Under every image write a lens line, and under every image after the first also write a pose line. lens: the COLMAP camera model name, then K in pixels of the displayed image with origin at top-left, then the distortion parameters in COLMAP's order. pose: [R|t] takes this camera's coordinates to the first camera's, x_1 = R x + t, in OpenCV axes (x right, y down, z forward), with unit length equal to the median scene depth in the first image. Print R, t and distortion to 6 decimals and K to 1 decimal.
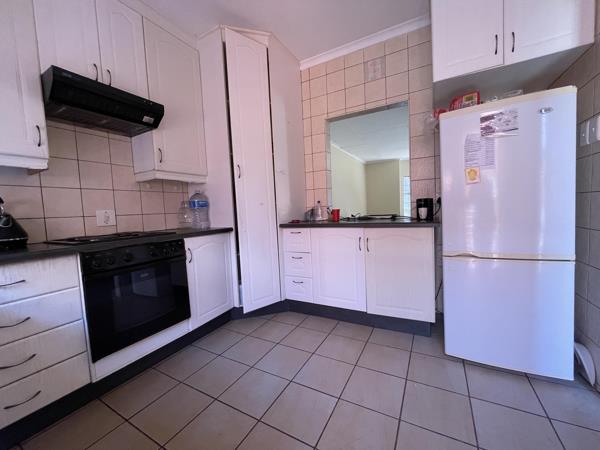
lens RADIAL K [[242.3, 0, 300.0], [0, 242.3, 225.0], [0, 0, 1]] dist [0.000627, 0.000209]
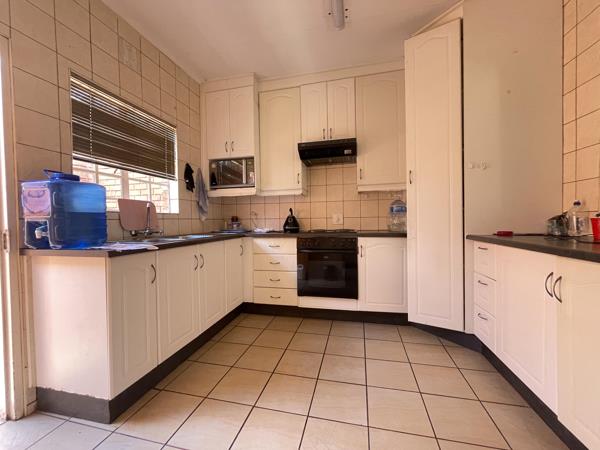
lens RADIAL K [[242.3, 0, 300.0], [0, 242.3, 225.0], [0, 0, 1]] dist [0.000627, 0.000209]
pose [[0.270563, 0.061627, -0.960728, 0.640322], [-0.055614, 0.997283, 0.048310, -0.052829], [0.961095, 0.040359, 0.273255, 0.326695]]
